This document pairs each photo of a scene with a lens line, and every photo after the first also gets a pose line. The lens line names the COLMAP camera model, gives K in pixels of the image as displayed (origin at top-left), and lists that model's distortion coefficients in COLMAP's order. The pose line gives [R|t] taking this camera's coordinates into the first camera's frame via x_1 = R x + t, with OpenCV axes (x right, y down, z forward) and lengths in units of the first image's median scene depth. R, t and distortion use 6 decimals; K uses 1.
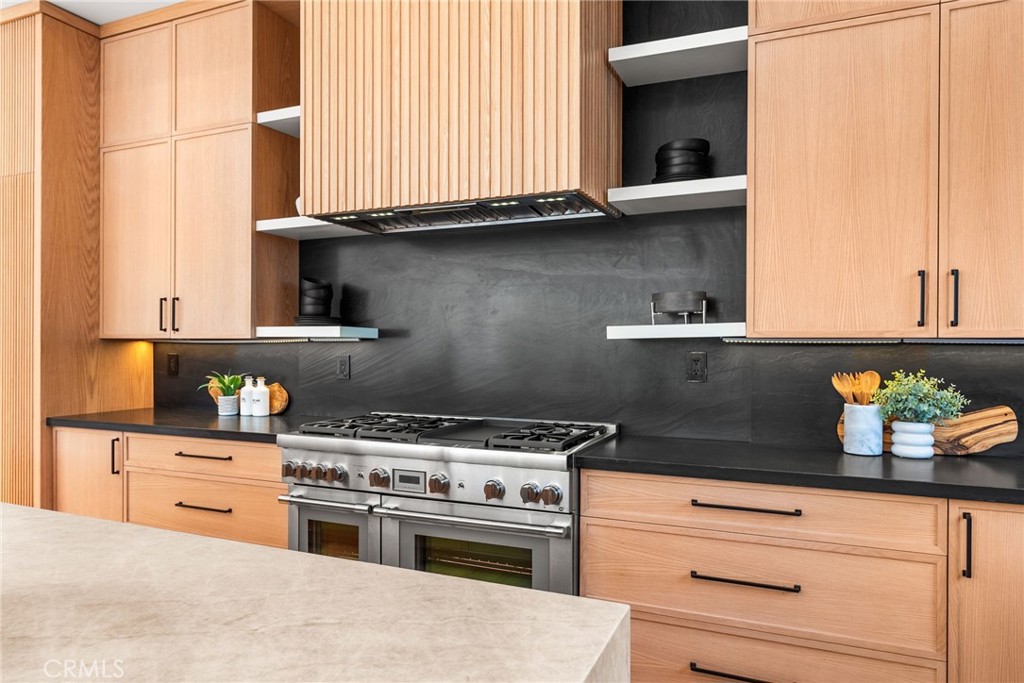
lens RADIAL K [[675.1, 0, 512.0], [0, 675.1, 341.5], [0, 0, 1]] dist [-0.003619, -0.001507]
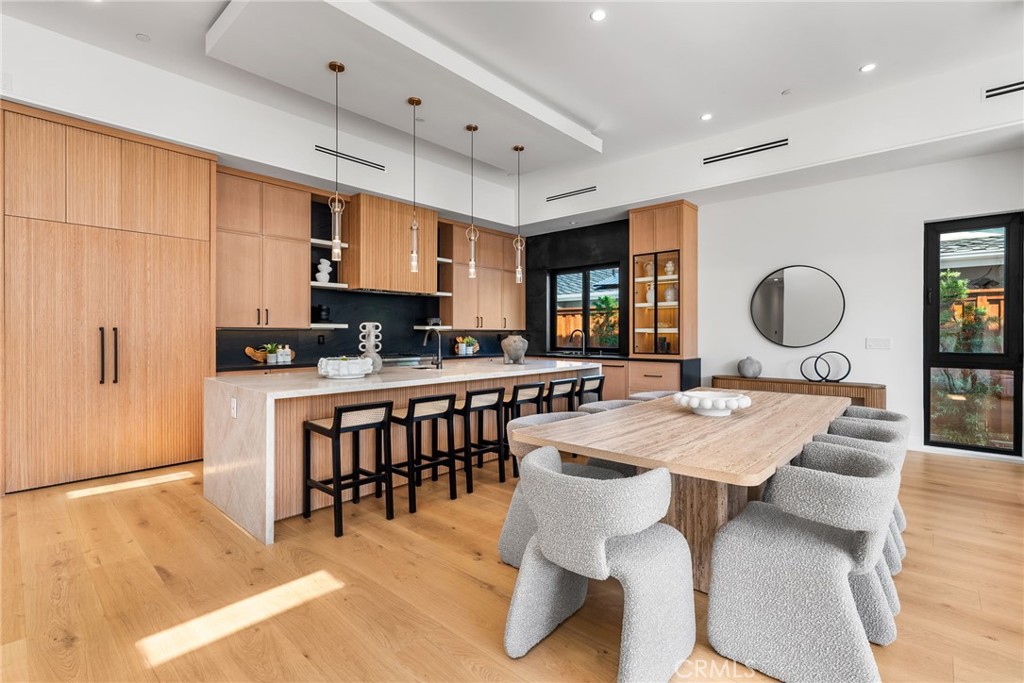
lens RADIAL K [[465.8, 0, 512.5], [0, 465.8, 337.5], [0, 0, 1]] dist [-0.000764, 0.000068]
pose [[0.311048, -0.012841, 0.950307, -1.780076], [-0.003962, 0.999883, 0.014807, 0.001197], [-0.950386, -0.008371, 0.310961, -0.252513]]
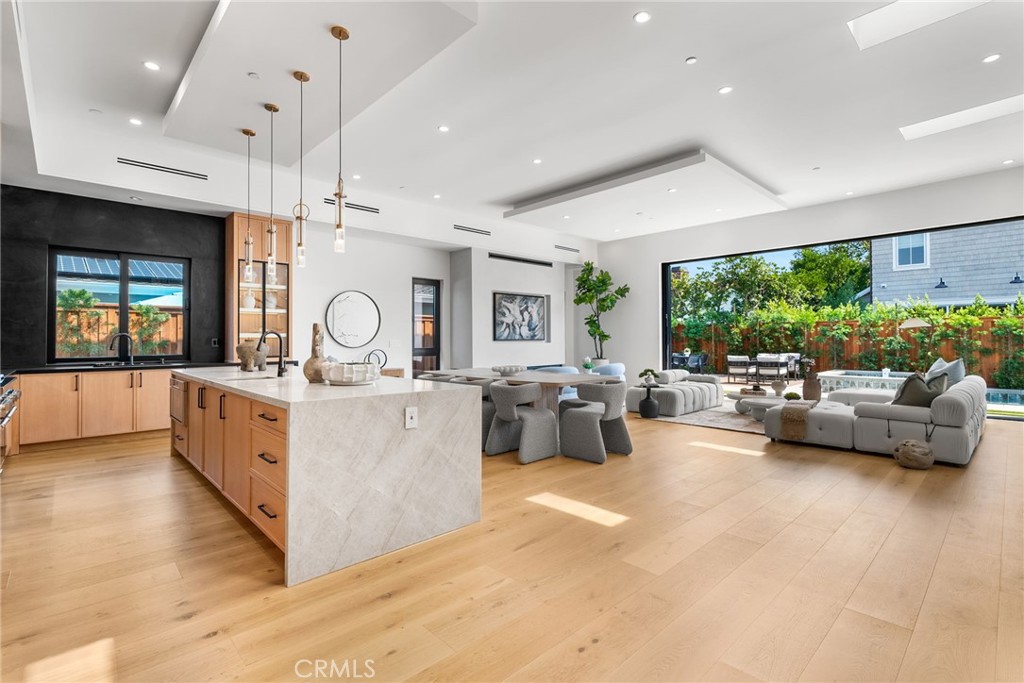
lens RADIAL K [[472.7, 0, 514.0], [0, 472.7, 333.2], [0, 0, 1]] dist [-0.000319, -0.000261]
pose [[-0.923497, 0.004488, 0.383580, -1.563590], [-0.001656, 0.999876, -0.015686, 0.020958], [-0.383603, -0.015121, -0.923374, 1.290788]]
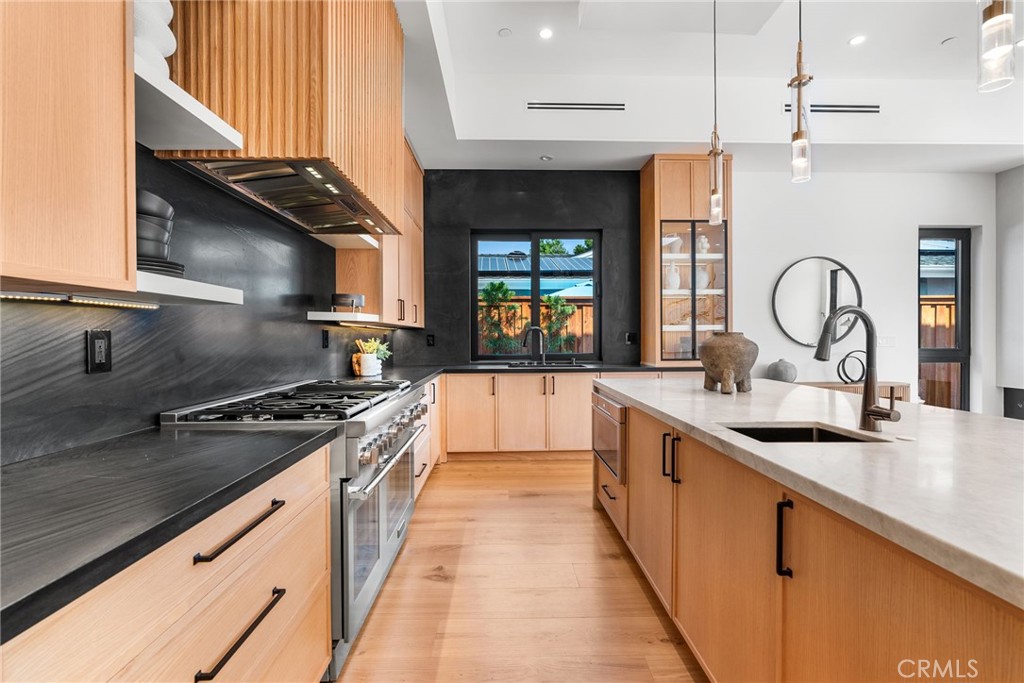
lens RADIAL K [[472.7, 0, 514.0], [0, 472.7, 333.2], [0, 0, 1]] dist [-0.000319, -0.000261]
pose [[-0.429968, 0.004633, 0.902832, -0.797529], [-0.002103, 0.999979, -0.006133, 0.025164], [-0.902842, -0.004536, -0.429949, 0.892234]]
